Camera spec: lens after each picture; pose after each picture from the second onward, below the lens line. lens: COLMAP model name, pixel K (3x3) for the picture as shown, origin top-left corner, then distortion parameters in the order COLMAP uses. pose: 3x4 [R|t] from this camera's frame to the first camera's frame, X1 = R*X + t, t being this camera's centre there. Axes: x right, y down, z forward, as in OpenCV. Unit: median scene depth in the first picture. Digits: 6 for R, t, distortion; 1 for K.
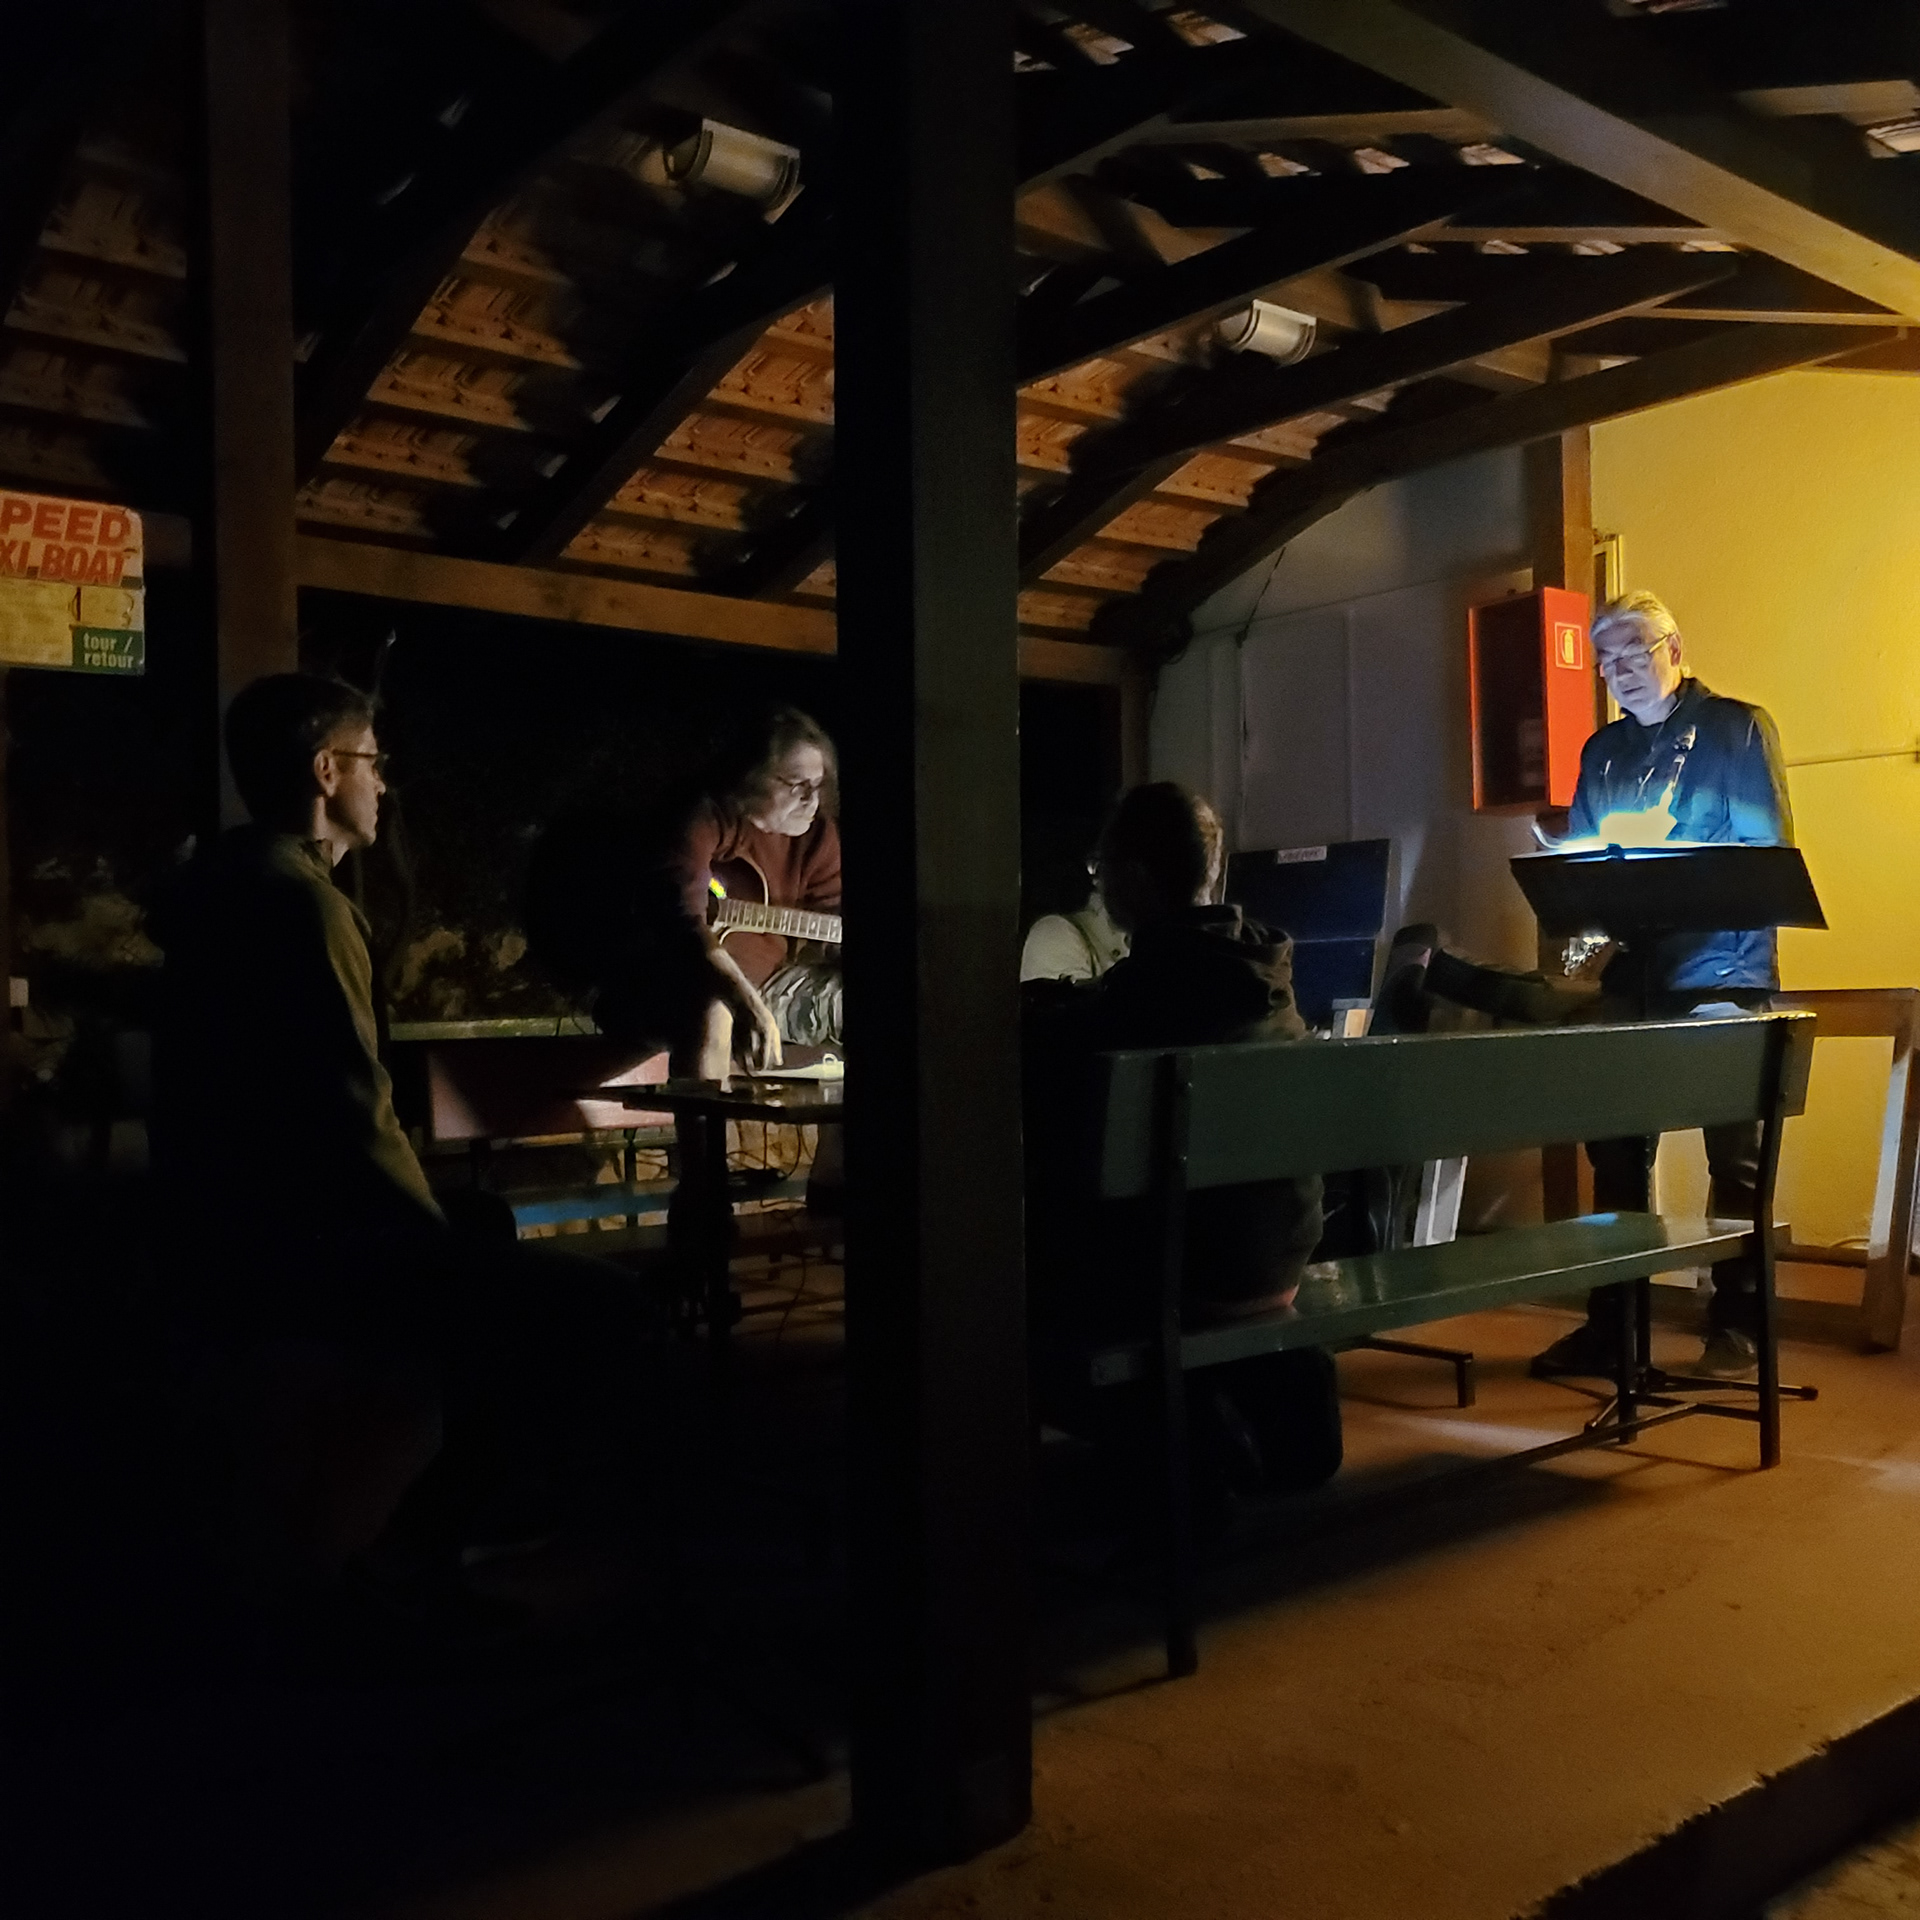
lens RADIAL K [[1920.3, 0, 960.0], [0, 1920.3, 960.0], [0, 0, 1]] dist [0.010980, 0.007741]
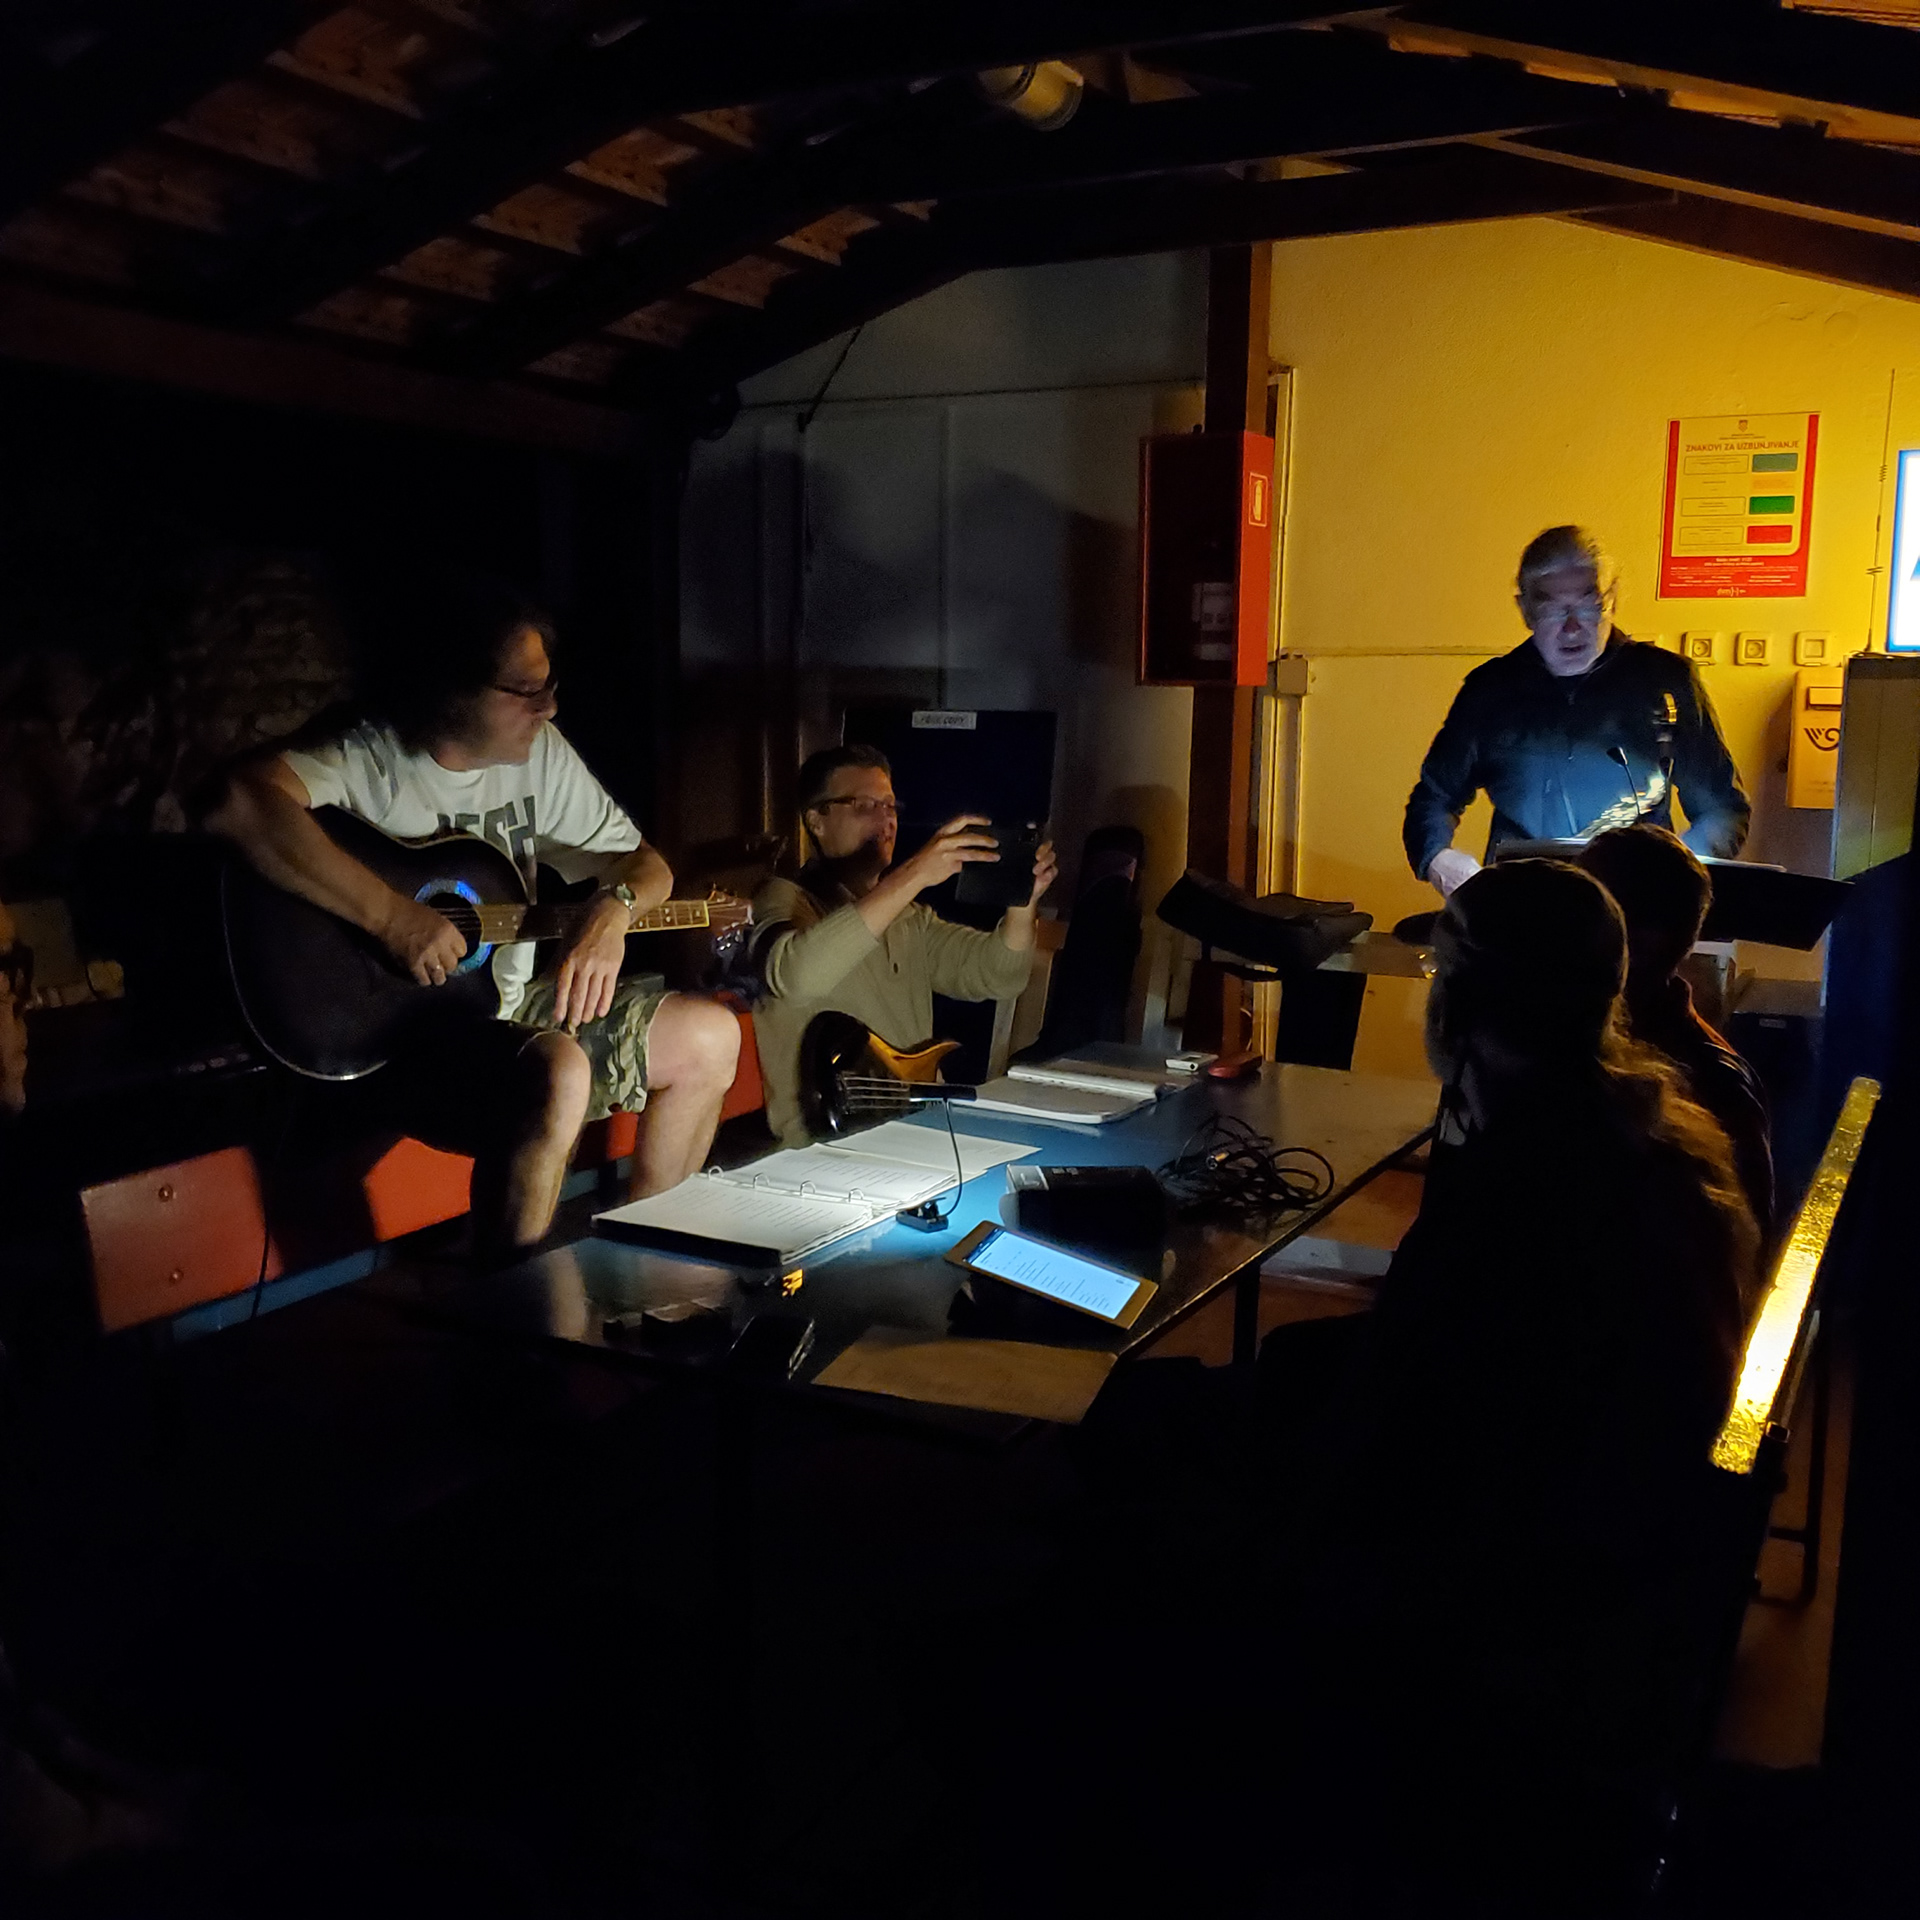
lens RADIAL K [[1932.5, 0, 960.0], [0, 1932.5, 960.0], [0, 0, 1]] dist [0.137888, -0.307787]
pose [[0.923884, -0.019498, 0.382175, -0.150028], [-0.040283, 0.988197, 0.147796, -0.077905], [-0.380546, -0.151941, 0.912194, 0.193890]]
